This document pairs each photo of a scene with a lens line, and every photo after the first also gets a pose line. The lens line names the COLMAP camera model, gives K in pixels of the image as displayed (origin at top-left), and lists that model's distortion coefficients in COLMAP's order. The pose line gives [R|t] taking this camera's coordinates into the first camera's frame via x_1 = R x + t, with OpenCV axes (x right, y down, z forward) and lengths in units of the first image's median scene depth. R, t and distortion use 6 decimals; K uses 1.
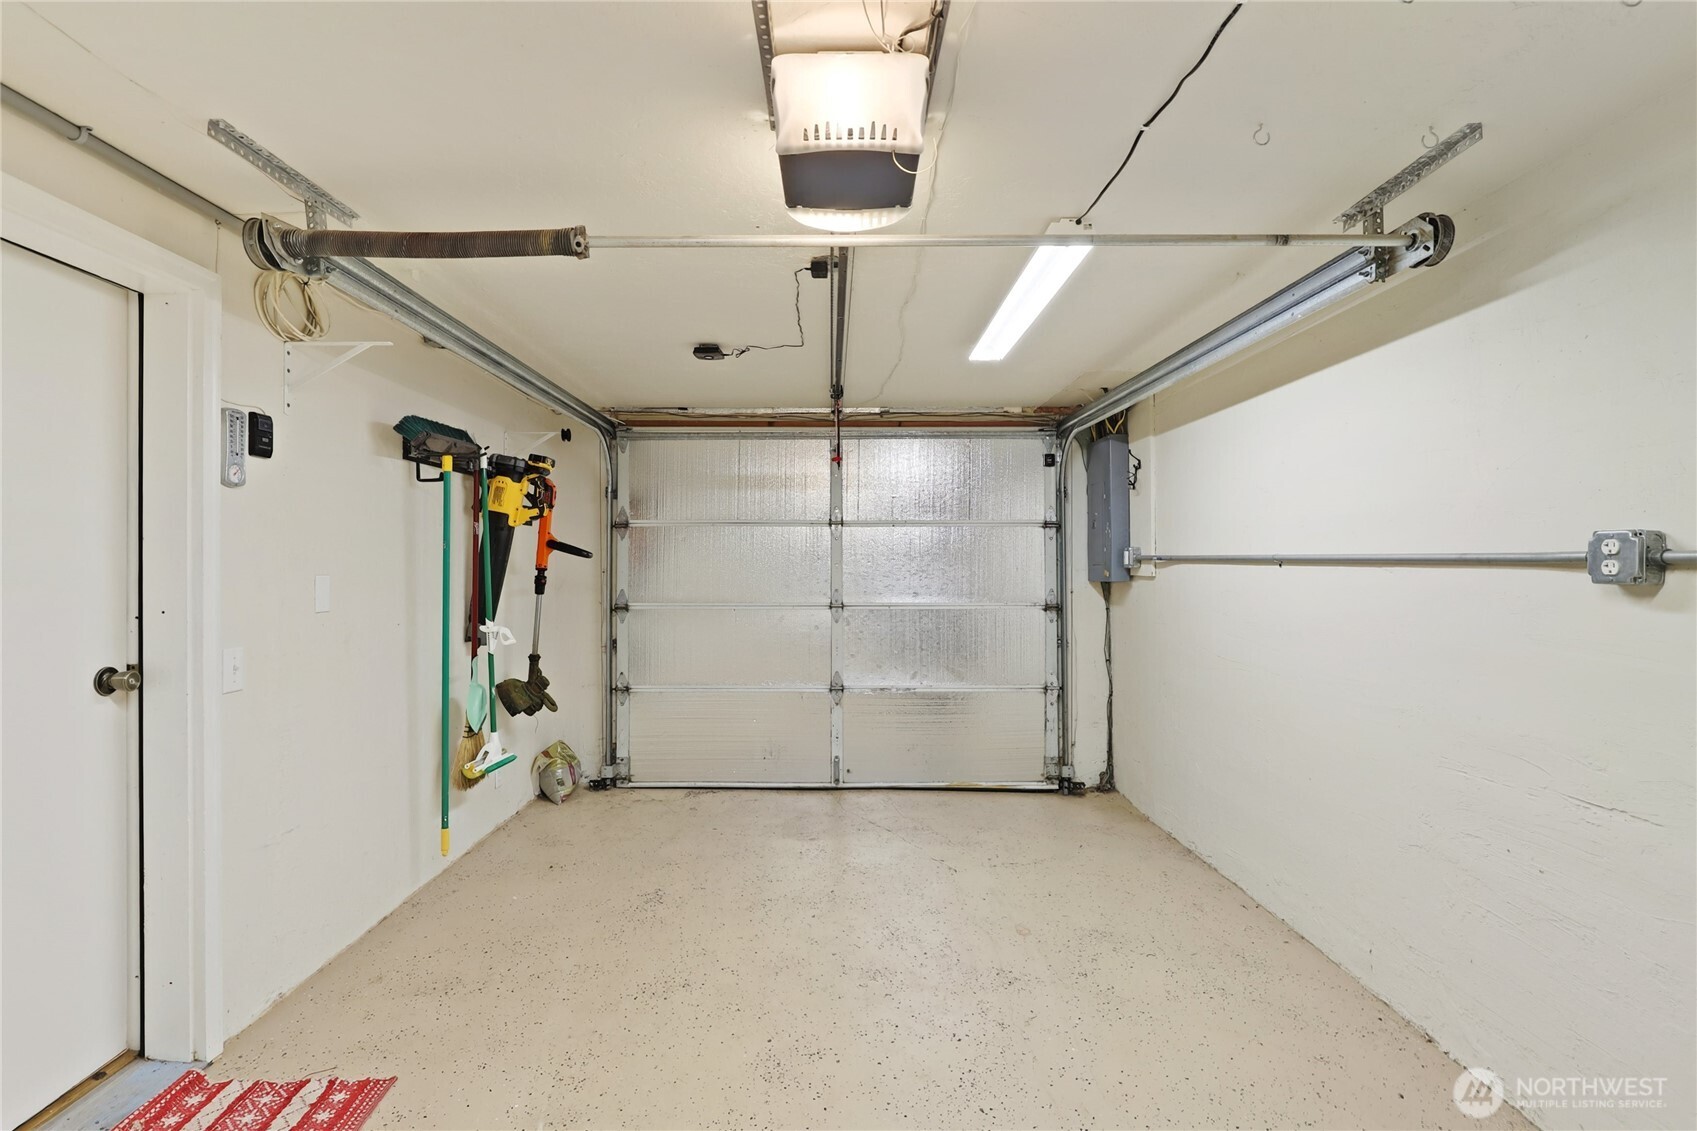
lens RADIAL K [[796.3, 0, 845.9], [0, 796.3, 564.9], [0, 0, 1]] dist [-0.011810, 0.007364]
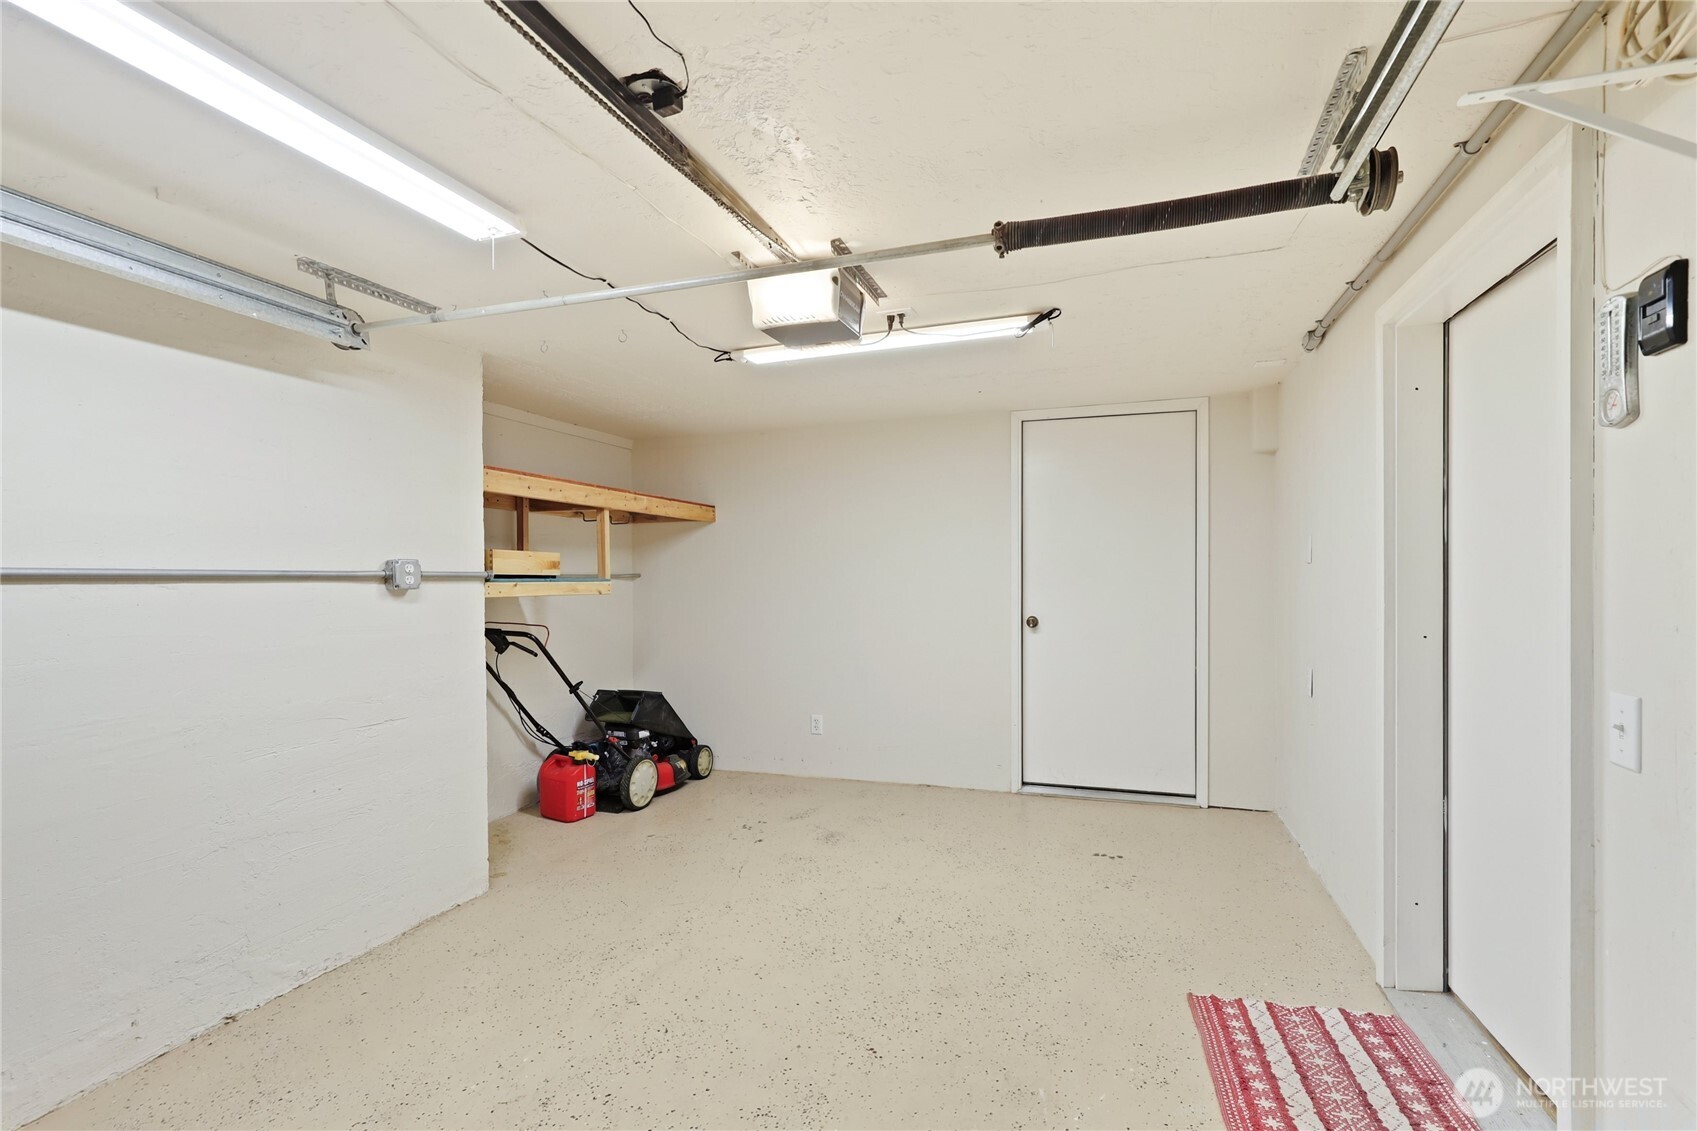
lens RADIAL K [[796.3, 0, 848.0], [0, 796.3, 570.3], [0, 0, 1]] dist [-0.011810, 0.007364]
pose [[-0.945437, 0.028219, 0.324580, -0.478796], [0.028921, 0.999578, -0.002662, 0.015184], [-0.324518, 0.006870, -0.945854, 2.041914]]
